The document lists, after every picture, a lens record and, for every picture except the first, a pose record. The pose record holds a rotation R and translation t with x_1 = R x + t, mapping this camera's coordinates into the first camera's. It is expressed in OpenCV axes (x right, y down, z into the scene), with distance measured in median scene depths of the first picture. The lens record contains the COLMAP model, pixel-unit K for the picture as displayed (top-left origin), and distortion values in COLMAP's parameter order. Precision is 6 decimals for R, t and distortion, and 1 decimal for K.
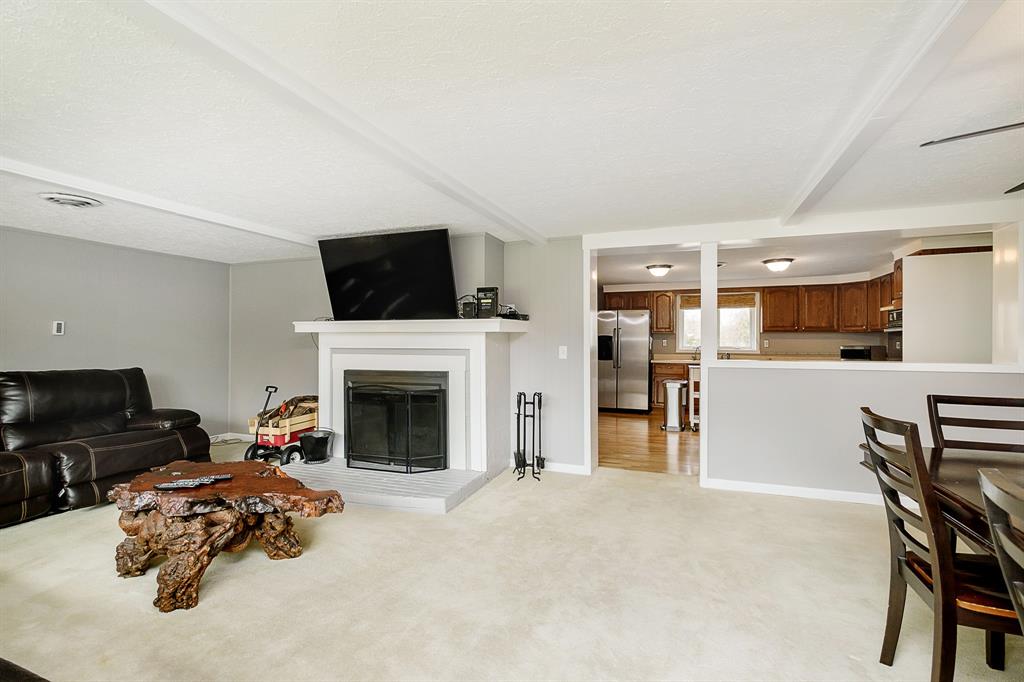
lens RADIAL K [[477.2, 0, 513.5], [0, 477.2, 338.1], [0, 0, 1]] dist [-0.005696, 0.000103]
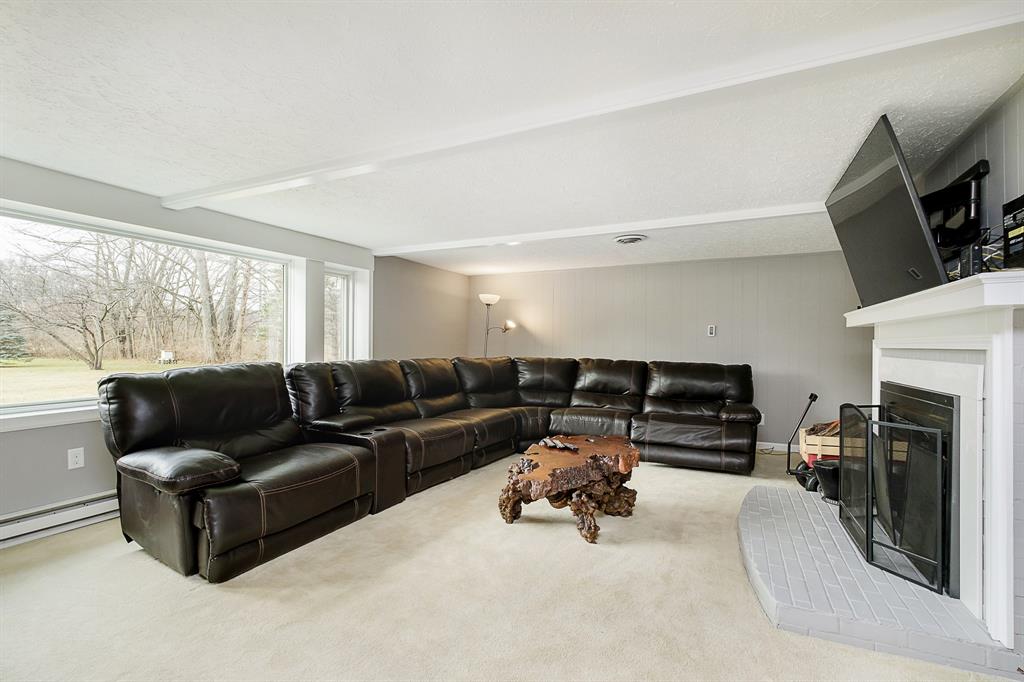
lens RADIAL K [[477.2, 0, 516.9], [0, 477.2, 344.8], [0, 0, 1]] dist [-0.005696, 0.000103]
pose [[-0.118068, -0.003198, -0.993000, 0.435988], [0.000979, 0.999994, -0.003337, 0.021680], [0.993005, -0.001366, -0.118064, 0.693579]]
